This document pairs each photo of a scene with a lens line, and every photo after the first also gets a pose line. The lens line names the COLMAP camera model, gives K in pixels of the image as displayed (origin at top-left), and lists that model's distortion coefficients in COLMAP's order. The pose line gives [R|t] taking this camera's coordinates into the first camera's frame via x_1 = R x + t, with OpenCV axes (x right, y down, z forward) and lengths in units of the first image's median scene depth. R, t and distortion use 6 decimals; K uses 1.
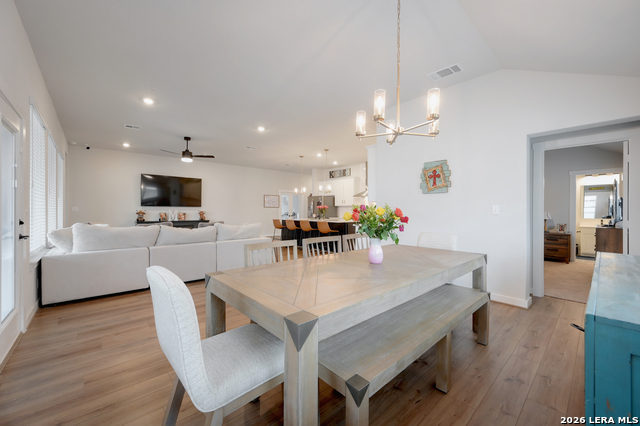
lens RADIAL K [[254.3, 0, 322.6], [0, 254.3, 209.5], [0, 0, 1]] dist [-0.000361, 0.000000]
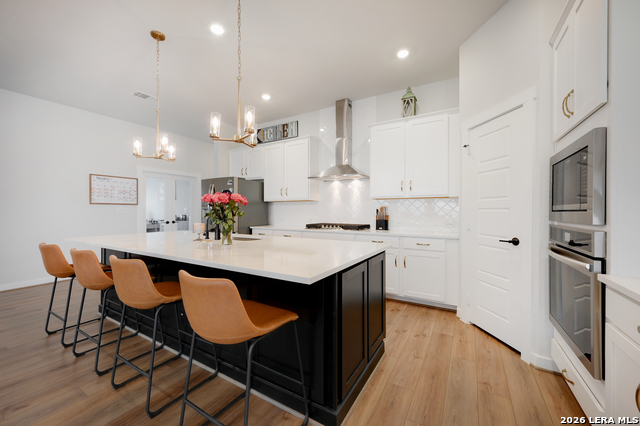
lens RADIAL K [[254.3, 0, 319.8], [0, 254.3, 209.2], [0, 0, 1]] dist [-0.000361, 0.000000]
pose [[0.957717, -0.002949, 0.287698, 0.013237], [0.003959, 0.999988, -0.002929, 0.002786], [-0.287685, 0.003944, 0.957717, 0.588506]]
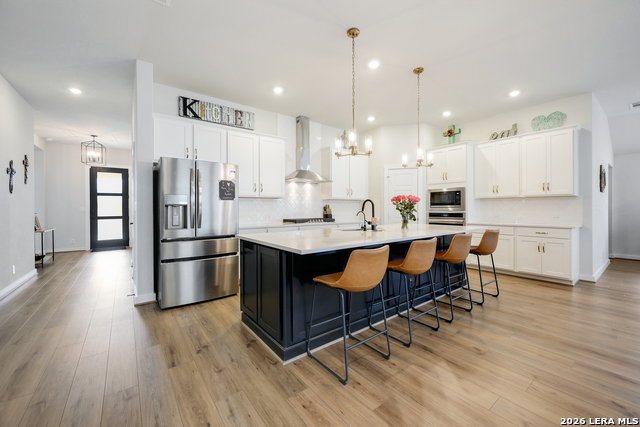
lens RADIAL K [[256.7, 0, 320.2], [0, 256.7, 209.7], [0, 0, 1]] dist [-0.001162, -0.000089]
pose [[0.082029, -0.009269, 0.996587, -0.363838], [0.001481, 0.999957, 0.009179, 0.003364], [-0.996629, 0.000723, 0.082039, 0.923312]]
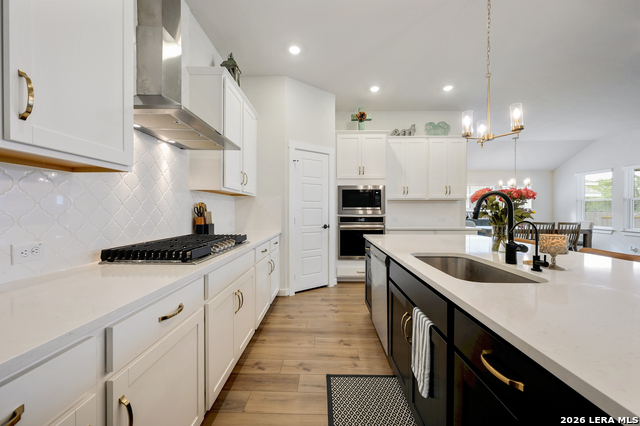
lens RADIAL K [[254.3, 0, 319.5], [0, 254.3, 213.5], [0, 0, 1]] dist [-0.000361, 0.000000]
pose [[-0.723095, -0.013662, 0.690614, -0.033533], [-0.005595, 0.999887, 0.013922, 0.004359], [-0.690726, 0.006203, -0.723090, 1.059969]]
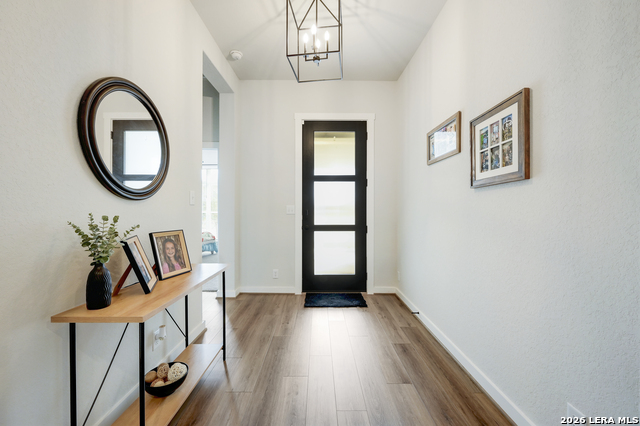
lens RADIAL K [[254.3, 0, 322.2], [0, 254.3, 217.3], [0, 0, 1]] dist [-0.000361, 0.000000]
pose [[0.660350, 0.005178, 0.750940, 0.095048], [0.000639, 0.999972, -0.007457, 0.022019], [-0.750957, 0.005404, 0.660329, 1.417625]]
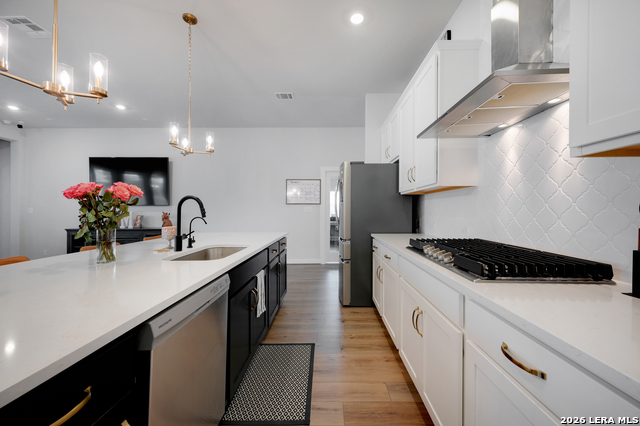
lens RADIAL K [[254.3, 0, 324.4], [0, 254.3, 215.7], [0, 0, 1]] dist [-0.000361, 0.000000]
pose [[0.730542, 0.008457, -0.682815, 0.201385], [0.007357, 0.999768, 0.020253, 0.004501], [0.682828, -0.019819, 0.730310, 0.816651]]
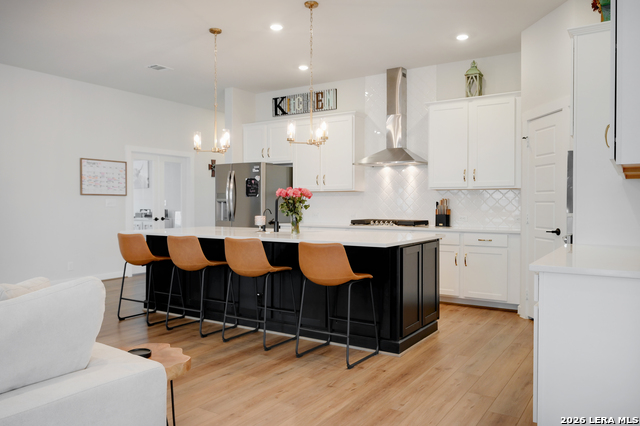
lens RADIAL K [[488.3, 0, 318.6], [0, 488.3, 210.1], [0, 0, 1]] dist [-0.002942, 0.002230]
pose [[0.968766, -0.007597, 0.247861, -0.100622], [0.003593, 0.999856, 0.016602, 0.001420], [-0.247951, -0.015193, 0.968653, 0.350728]]
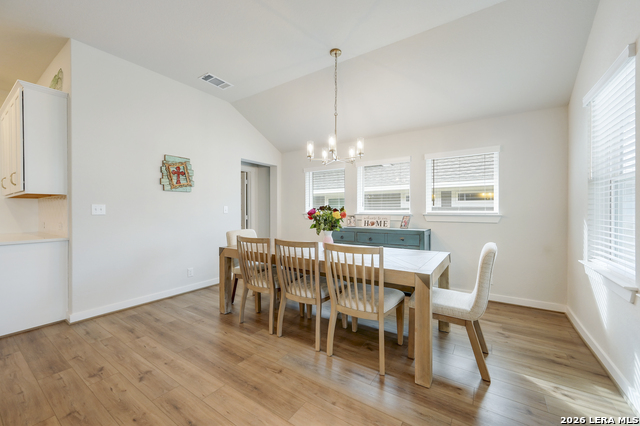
lens RADIAL K [[254.3, 0, 319.9], [0, 254.3, 214.2], [0, 0, 1]] dist [-0.000361, 0.000000]
pose [[-0.235729, -0.018872, 0.971636, -0.241457], [0.000329, 0.999810, 0.019499, 0.000323], [-0.971819, 0.004916, -0.235678, 0.299729]]
